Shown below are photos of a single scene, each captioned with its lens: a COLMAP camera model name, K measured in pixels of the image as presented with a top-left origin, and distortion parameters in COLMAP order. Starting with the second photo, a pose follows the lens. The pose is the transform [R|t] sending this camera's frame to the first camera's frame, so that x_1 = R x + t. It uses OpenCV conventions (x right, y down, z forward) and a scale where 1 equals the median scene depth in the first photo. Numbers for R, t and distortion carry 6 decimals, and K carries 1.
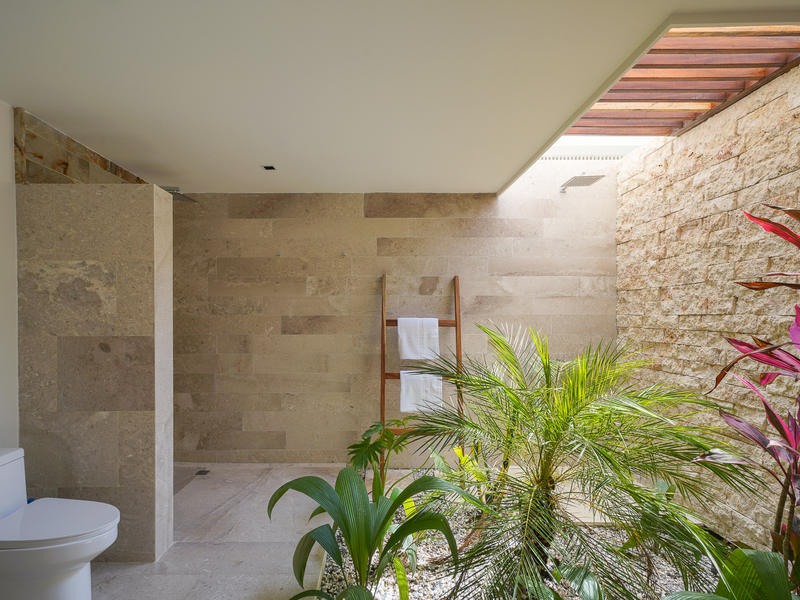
lens RADIAL K [[427.1, 0, 395.2], [0, 427.1, 344.8], [0, 0, 1]] dist [0.002217, 0.028367]
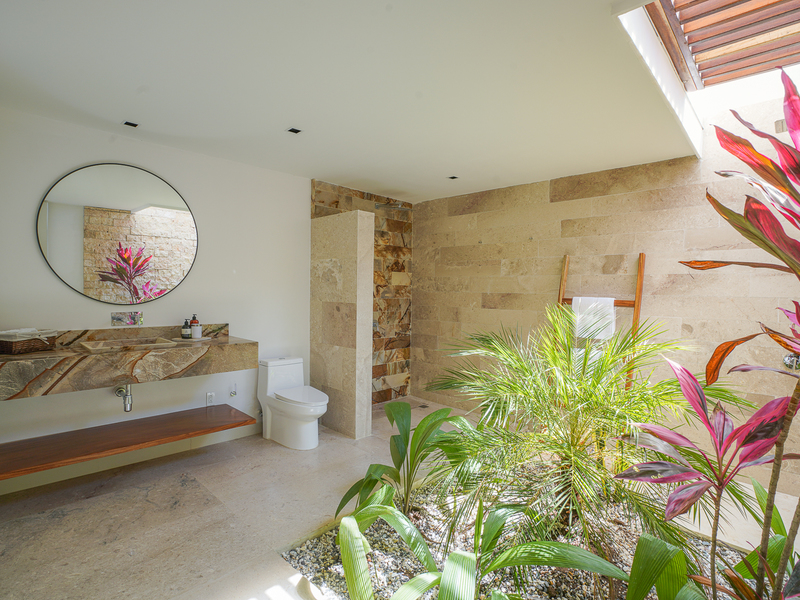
lens RADIAL K [[427.1, 0, 395.2], [0, 427.1, 344.8], [0, 0, 1]] dist [0.002217, 0.028367]
pose [[0.727874, 0.101326, -0.678183, 0.449323], [-0.065746, 0.994778, 0.078065, 0.000803], [0.682551, -0.012234, 0.730735, -0.066317]]
